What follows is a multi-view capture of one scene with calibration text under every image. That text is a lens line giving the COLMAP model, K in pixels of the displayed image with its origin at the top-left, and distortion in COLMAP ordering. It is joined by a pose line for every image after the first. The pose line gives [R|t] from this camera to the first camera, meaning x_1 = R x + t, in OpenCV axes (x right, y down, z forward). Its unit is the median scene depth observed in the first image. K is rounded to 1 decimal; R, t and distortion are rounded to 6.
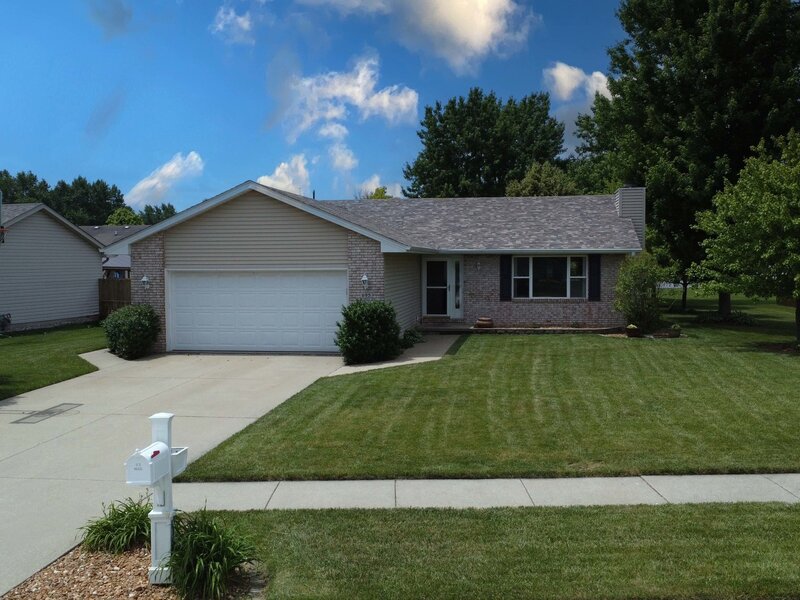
lens RADIAL K [[784.3, 0, 400.0], [0, 784.3, 300.0], [0, 0, 1]] dist [0.002687, 0.003520]
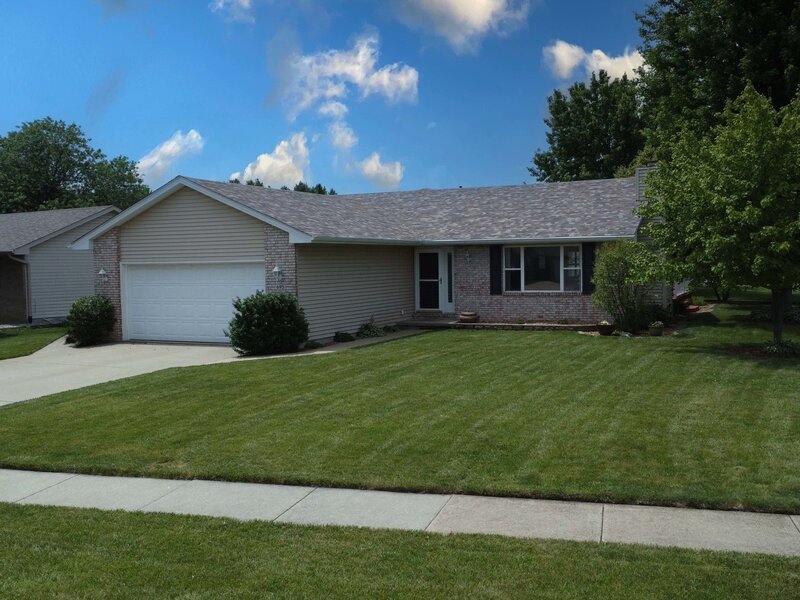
lens RADIAL K [[784.3, 0, 400.0], [0, 784.3, 300.0], [0, 0, 1]] dist [0.002687, 0.003520]
pose [[0.958623, 0.004413, -0.284643, 0.293161], [-0.003444, 0.999986, 0.003904, 0.004538], [0.284656, -0.002763, 0.958626, 0.074157]]
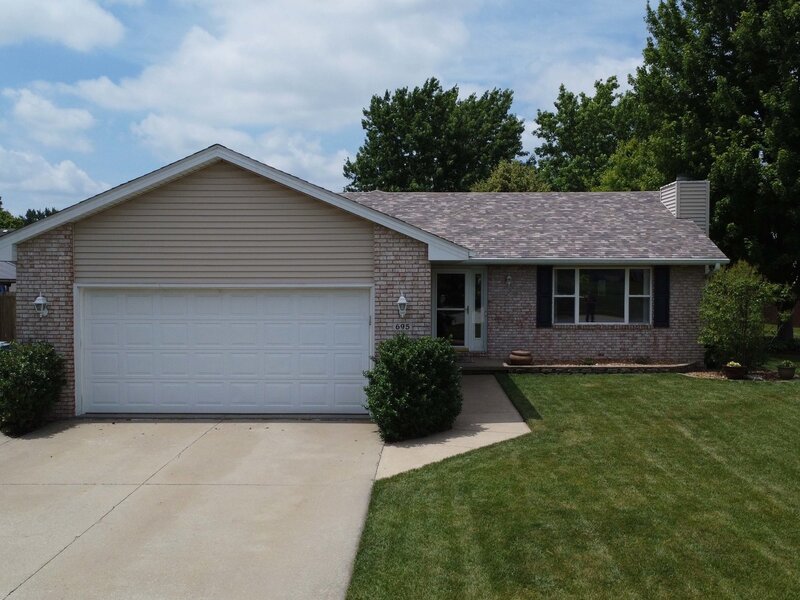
lens RADIAL K [[784.3, 0, 400.0], [0, 784.3, 300.0], [0, 0, 1]] dist [0.002687, 0.003520]
pose [[0.991920, 0.001413, 0.126859, -0.097144], [0.000410, 0.999897, -0.014343, -0.014358], [-0.126866, 0.014279, 0.991817, 0.278182]]
